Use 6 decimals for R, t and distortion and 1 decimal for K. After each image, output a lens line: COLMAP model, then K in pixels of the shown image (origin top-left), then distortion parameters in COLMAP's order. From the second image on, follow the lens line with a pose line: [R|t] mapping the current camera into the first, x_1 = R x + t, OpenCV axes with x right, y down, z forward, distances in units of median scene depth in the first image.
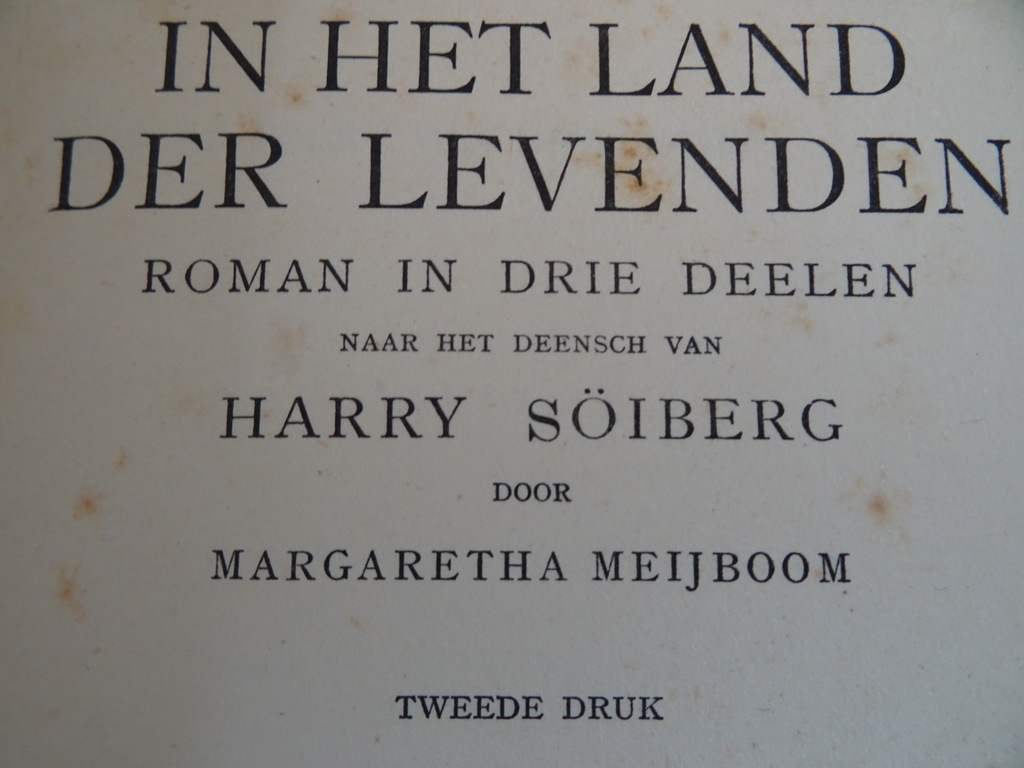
lens RADIAL K [[718.8, 0, 512.0], [0, 718.8, 384.0], [0, 0, 1]] dist [-0.023355, 0.001508]
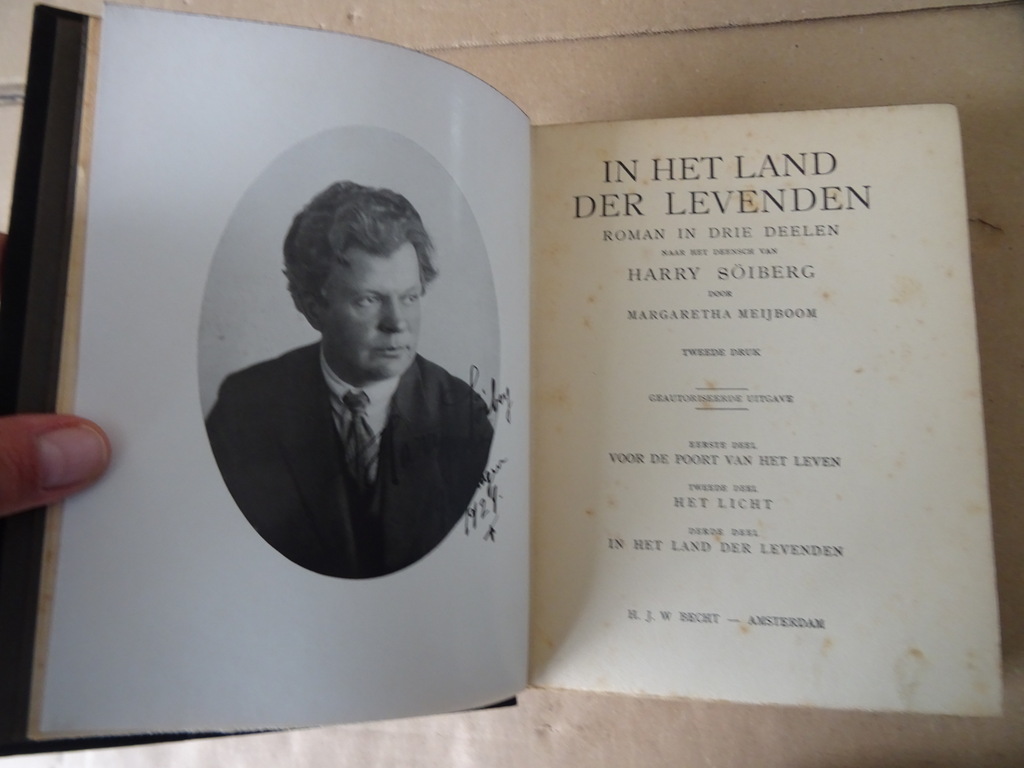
lens RADIAL K [[718.8, 0, 512.0], [0, 718.8, 384.0], [0, 0, 1]] dist [-0.023355, 0.001508]
pose [[0.988974, -0.003708, -0.148040, -0.434635], [-0.001813, 0.999308, -0.037141, 0.685032], [0.148076, 0.037000, 0.988284, -2.435625]]
